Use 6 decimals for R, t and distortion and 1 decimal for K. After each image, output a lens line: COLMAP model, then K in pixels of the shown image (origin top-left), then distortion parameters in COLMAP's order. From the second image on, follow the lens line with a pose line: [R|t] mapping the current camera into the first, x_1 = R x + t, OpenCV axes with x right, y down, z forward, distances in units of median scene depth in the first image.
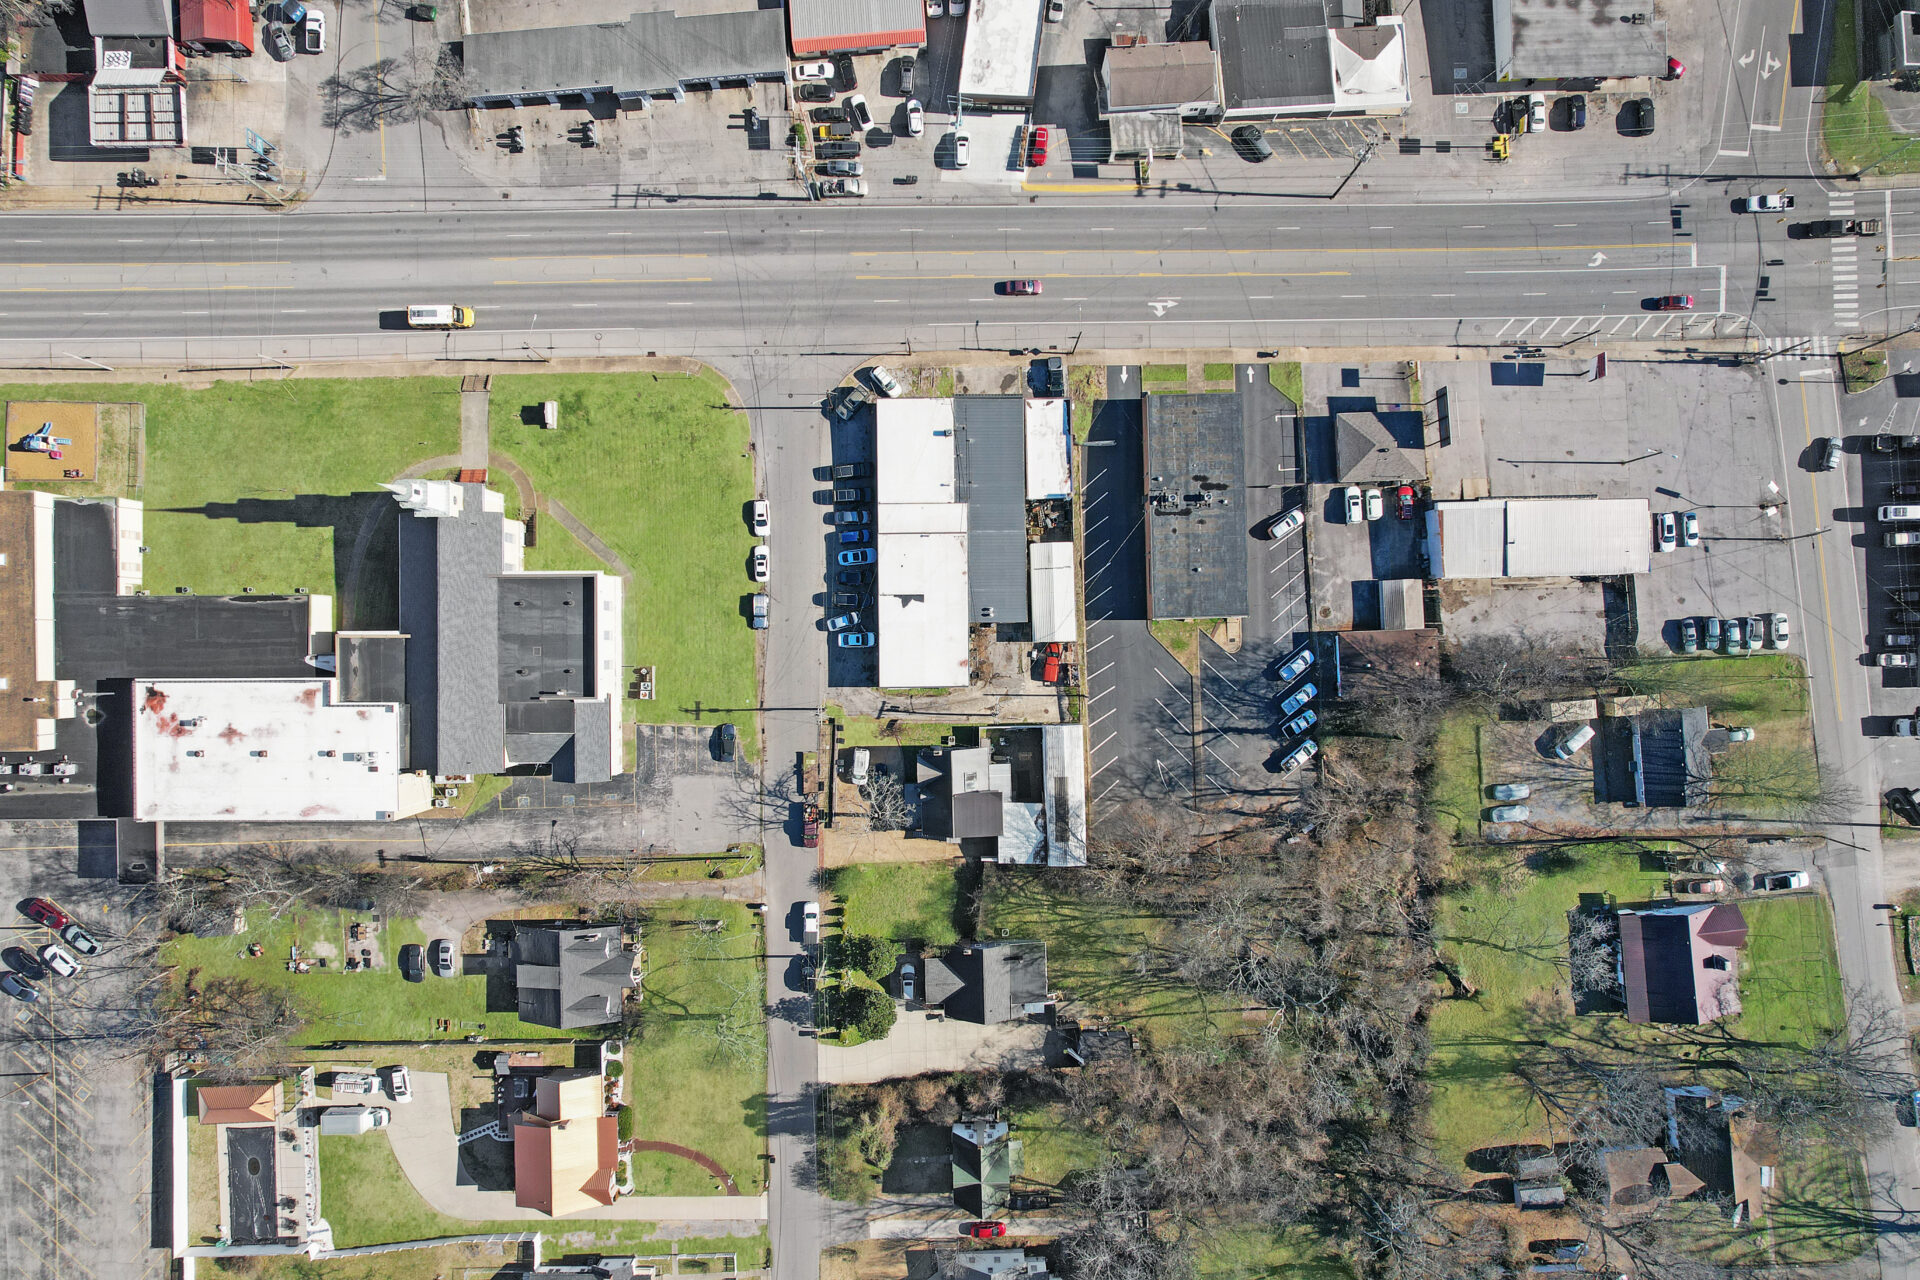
lens RADIAL K [[1234.9, 0, 959.6], [0, 1234.9, 663.7], [0, 0, 1]] dist [-0.025581, 0.002331]
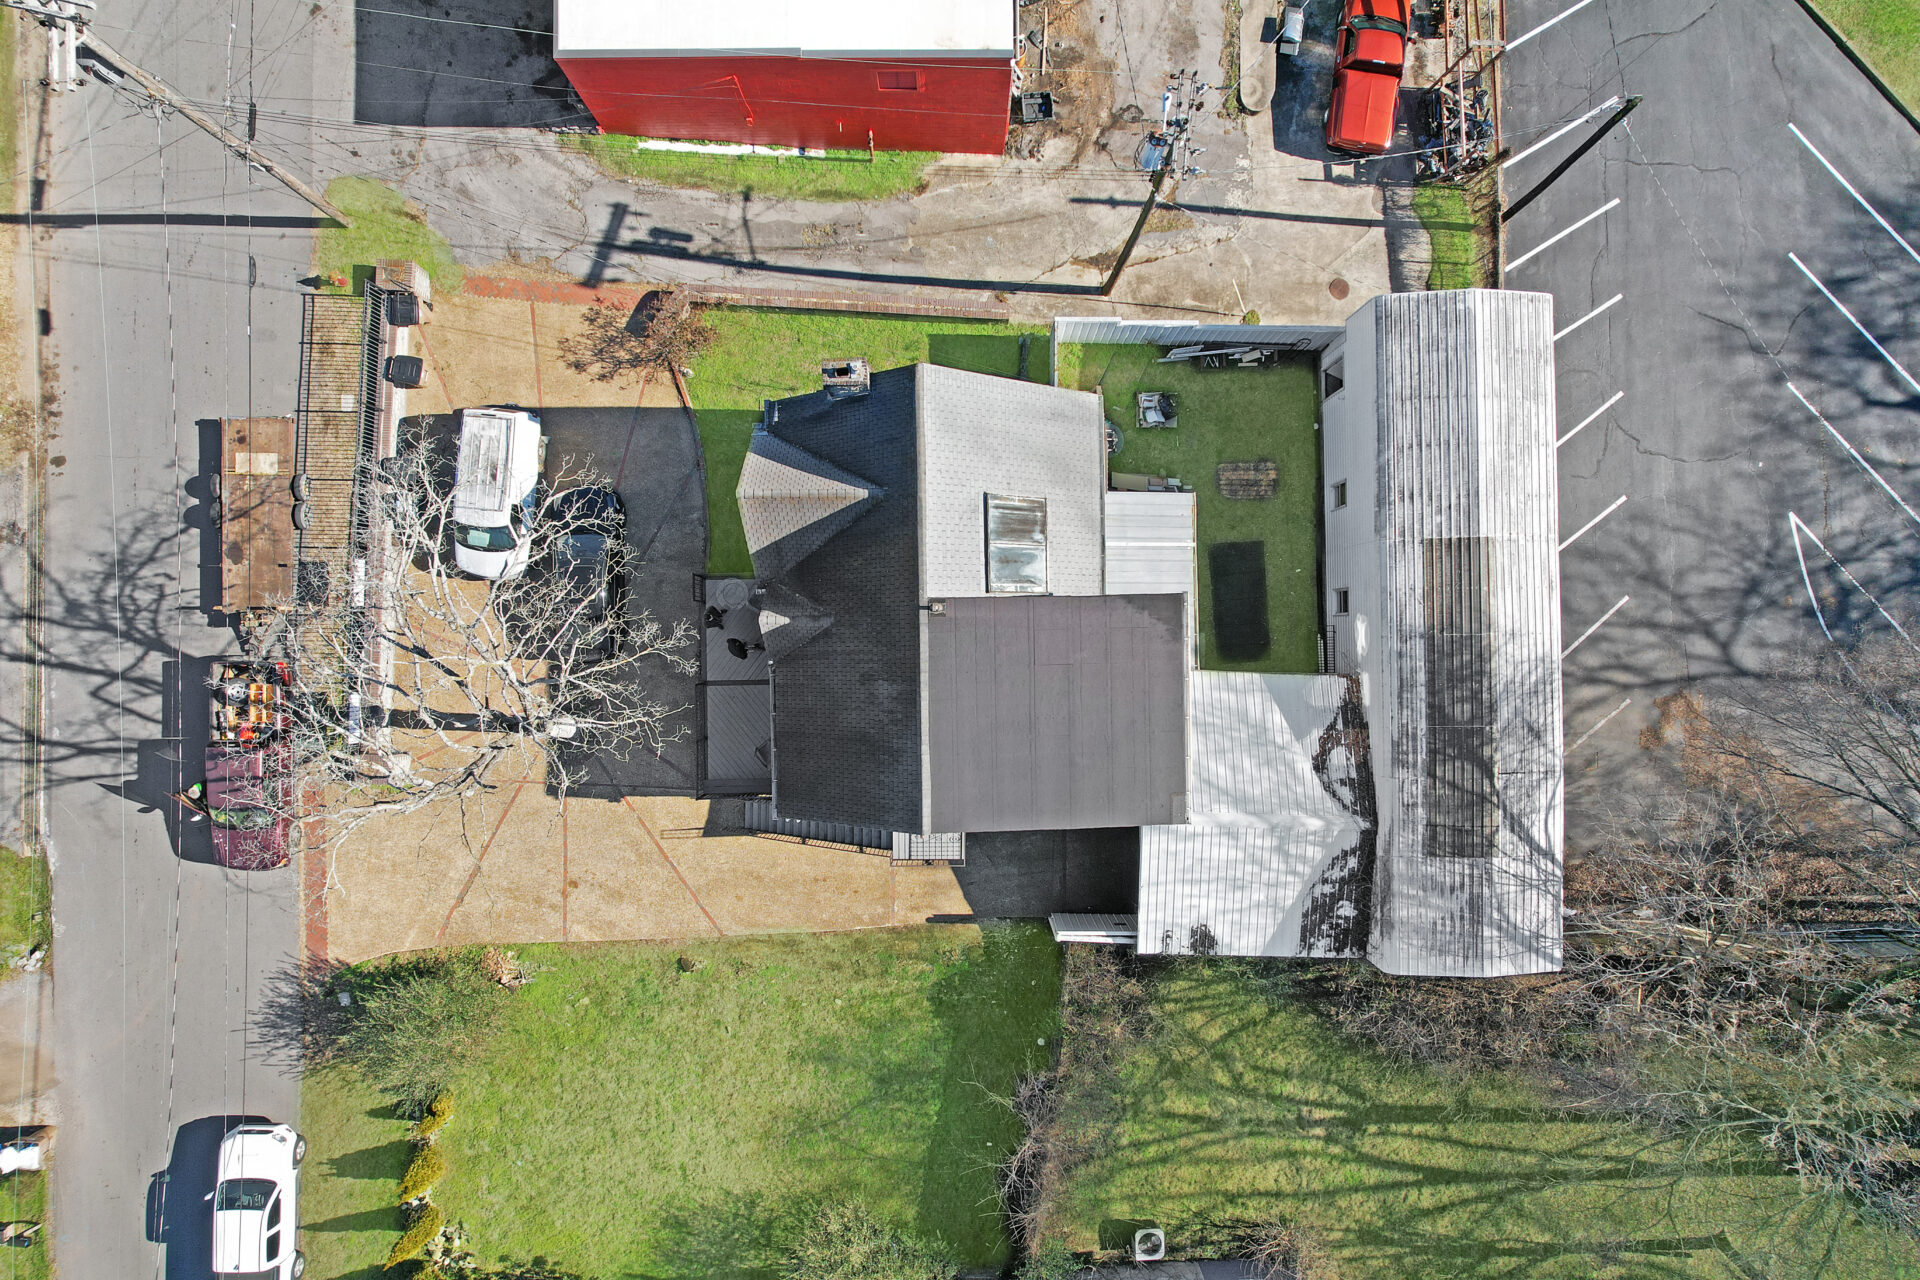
lens RADIAL K [[1234.9, 0, 959.6], [0, 1234.9, 663.7], [0, 0, 1]] dist [-0.025581, 0.002331]
pose [[0.999925, 0.011004, -0.005436, 0.001411], [-0.011005, 0.999939, -0.000149, 0.111971], [0.005434, 0.000208, 0.999985, 0.787131]]
